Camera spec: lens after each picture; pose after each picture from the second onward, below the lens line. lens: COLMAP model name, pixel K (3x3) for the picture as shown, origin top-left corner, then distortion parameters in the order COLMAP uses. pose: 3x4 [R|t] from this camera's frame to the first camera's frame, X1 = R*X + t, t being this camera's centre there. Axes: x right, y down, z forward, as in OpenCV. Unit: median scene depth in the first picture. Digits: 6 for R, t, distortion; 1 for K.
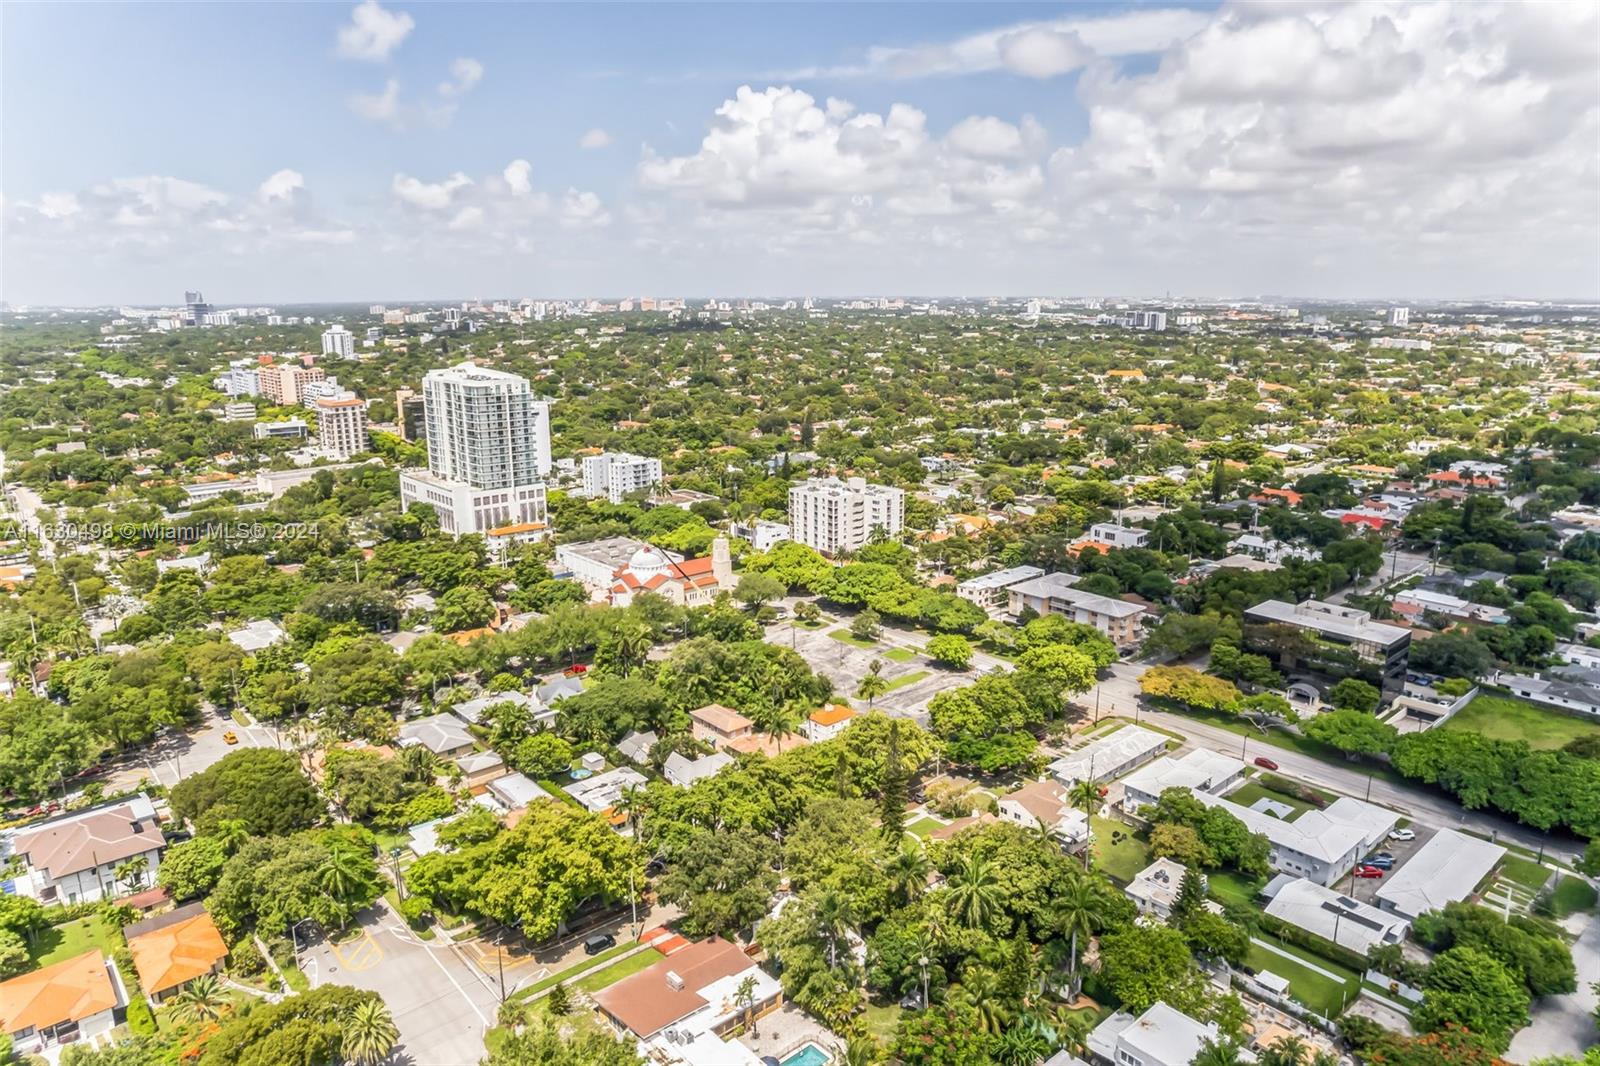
lens RADIAL K [[1038.8, 0, 800.0], [0, 1038.8, 533.0], [0, 0, 1]] dist [-0.075167, 0.069230]
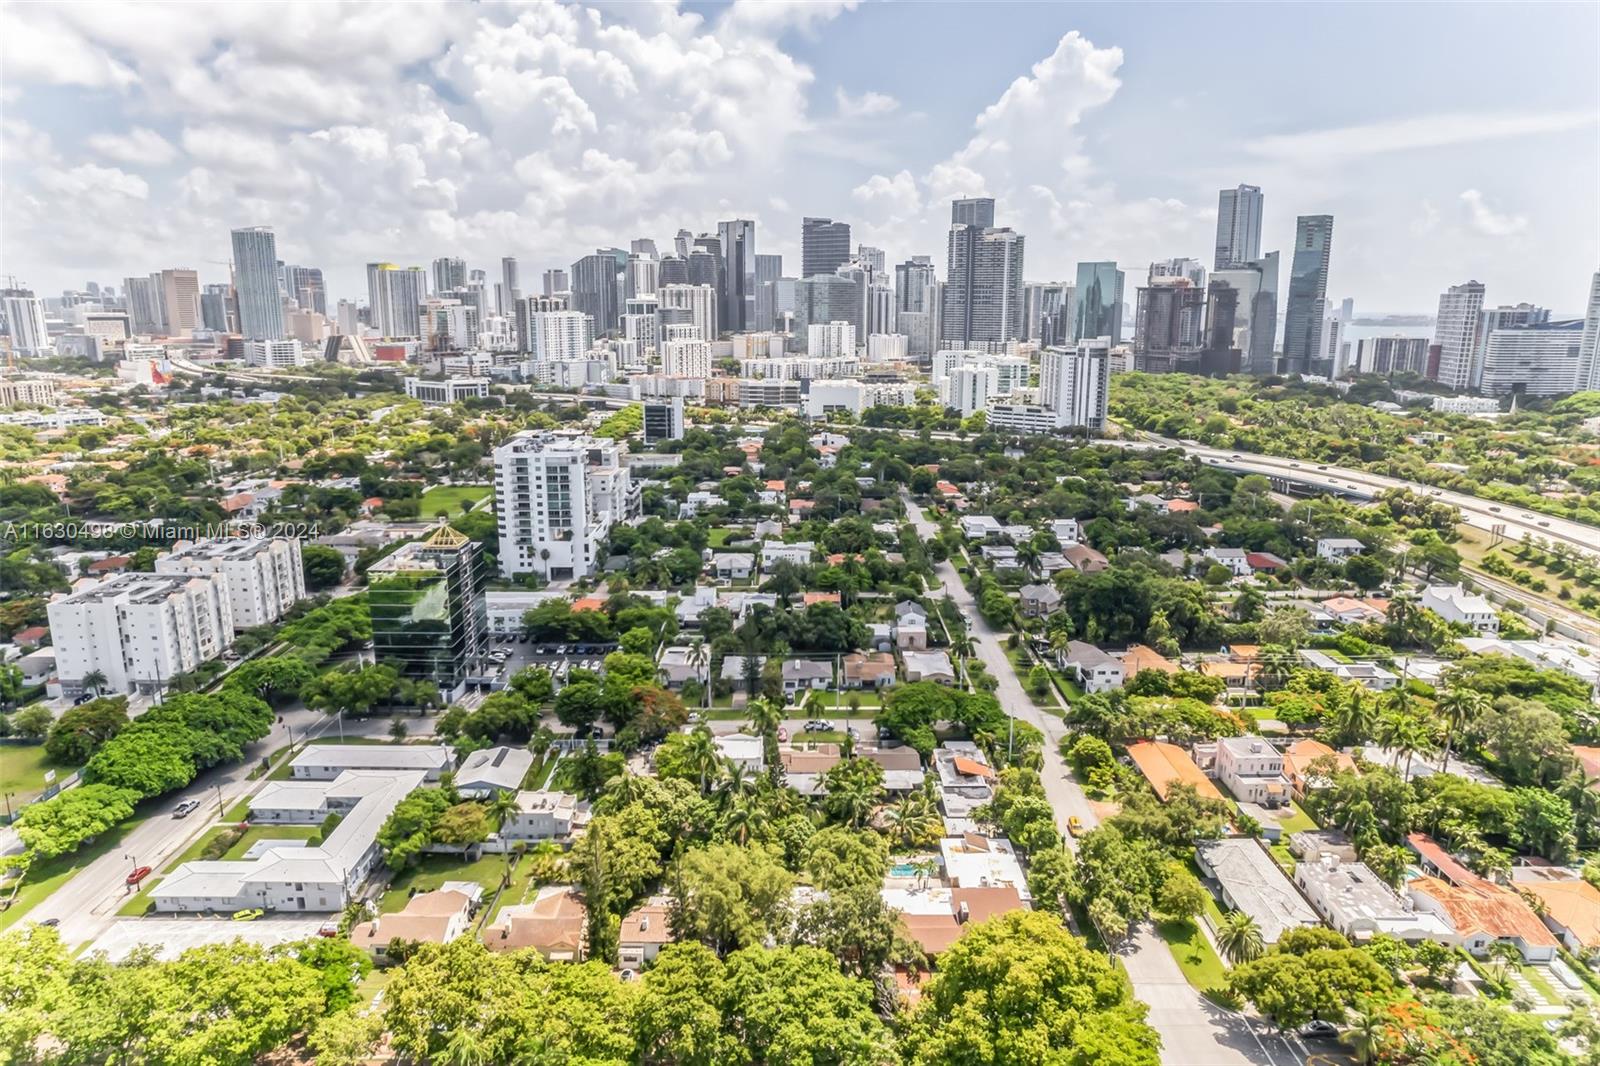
lens RADIAL K [[1036.8, 0, 801.1], [0, 1036.8, 560.8], [0, 0, 1]] dist [-0.075649, 0.068981]
pose [[-0.747508, -0.161717, 0.644267, -0.366608], [0.152340, 0.902323, 0.403244, -0.214972], [-0.646548, 0.399575, -0.649857, 0.962312]]
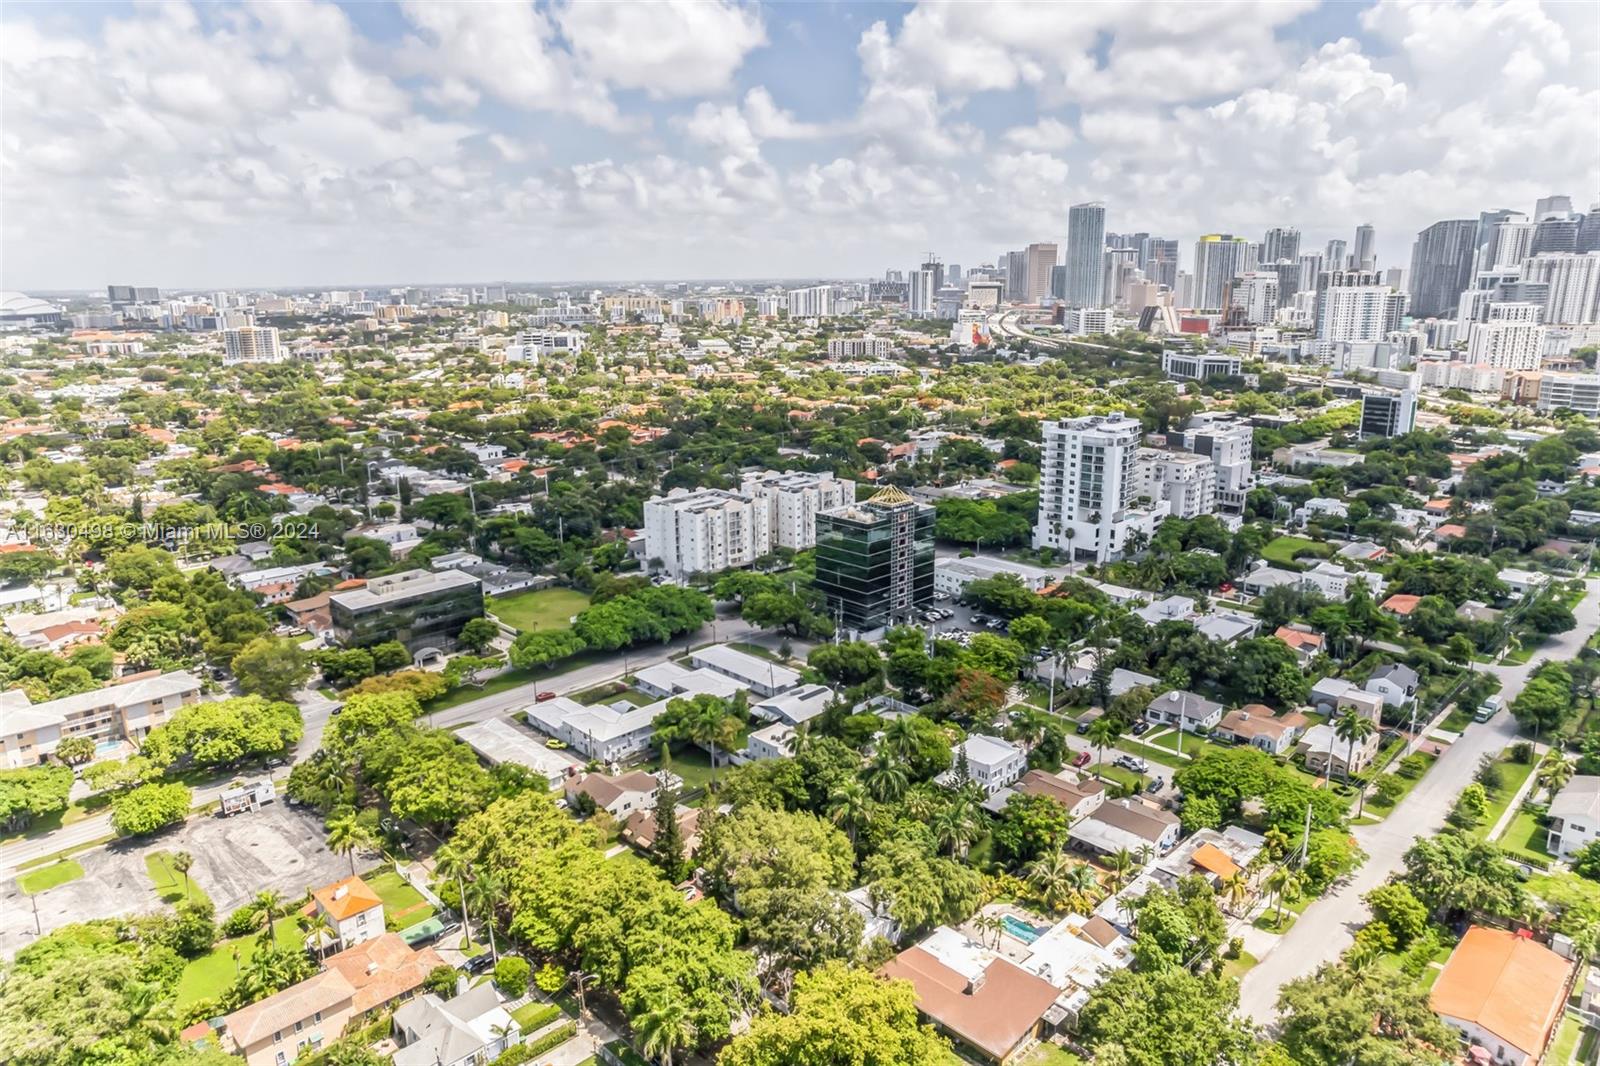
lens RADIAL K [[1036.8, 0, 801.1], [0, 1036.8, 560.8], [0, 0, 1]] dist [-0.075649, 0.068981]
pose [[-0.050617, -0.264697, 0.963002, -0.537263], [0.237848, 0.933300, 0.269035, -0.133320], [-0.969983, 0.242666, 0.015717, 0.599557]]
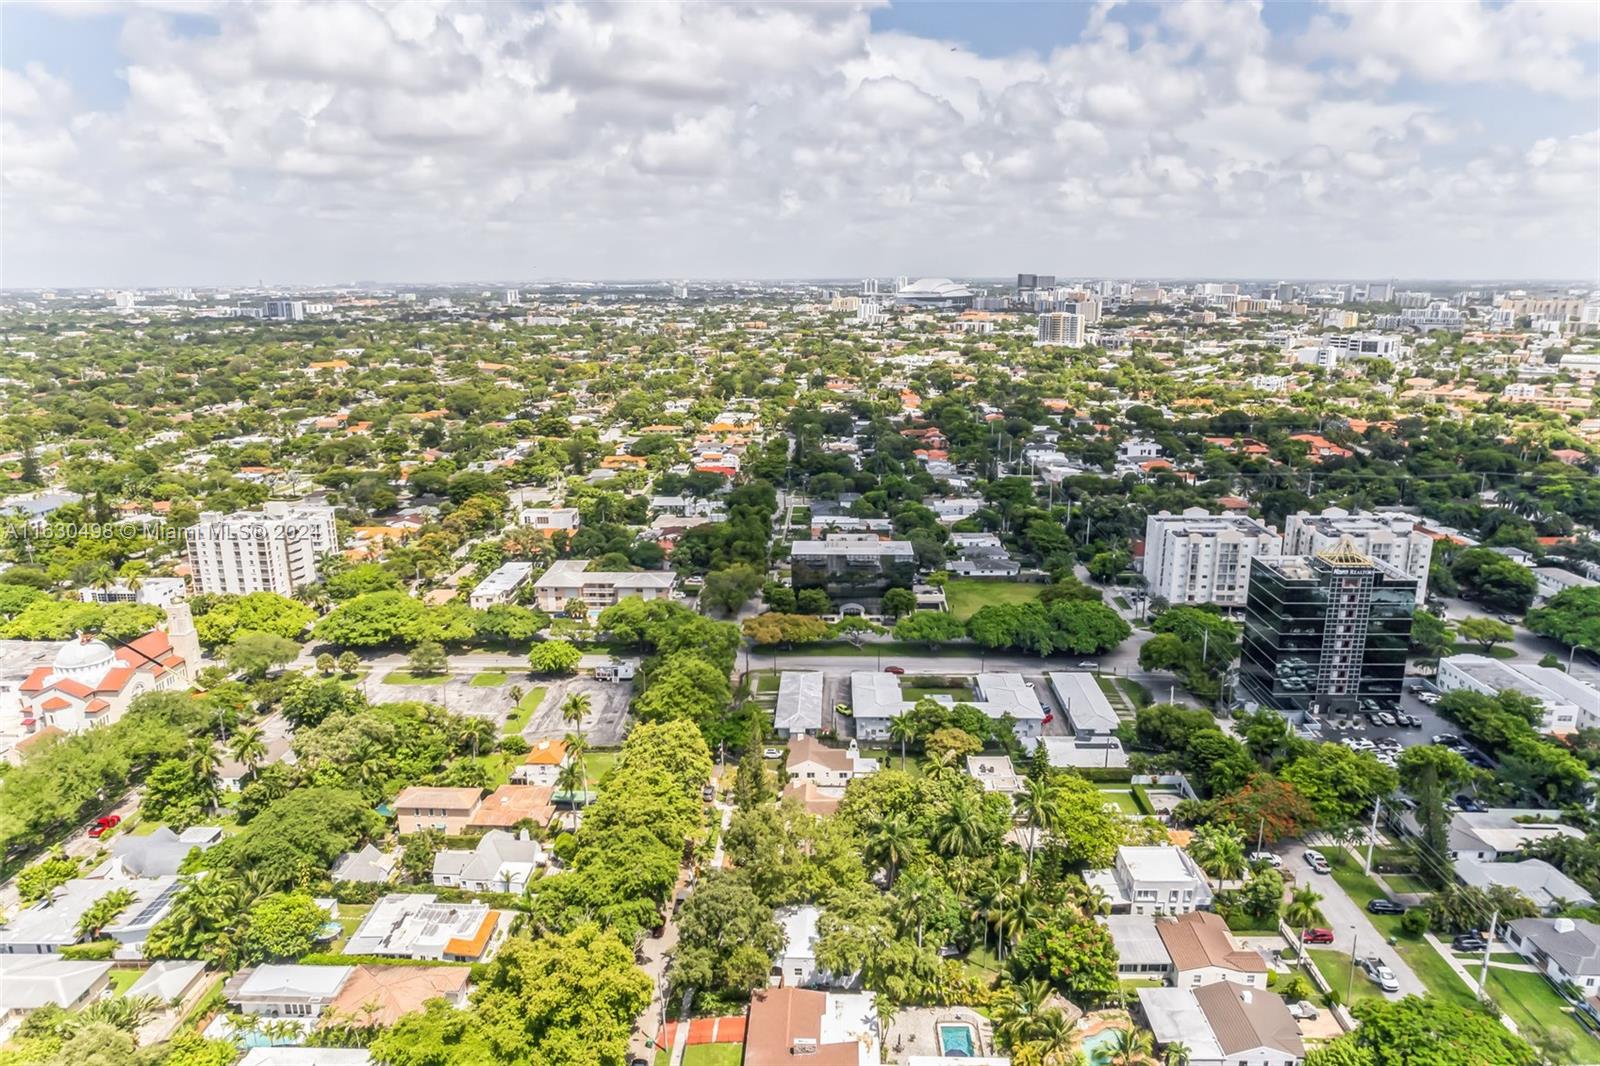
lens RADIAL K [[1036.8, 0, 801.1], [0, 1036.8, 560.8], [0, 0, 1]] dist [-0.075649, 0.068981]
pose [[0.685537, -0.195404, 0.701325, -0.377995], [0.168457, 0.979740, 0.108311, -0.039615], [-0.708281, 0.043892, 0.704565, 0.208122]]
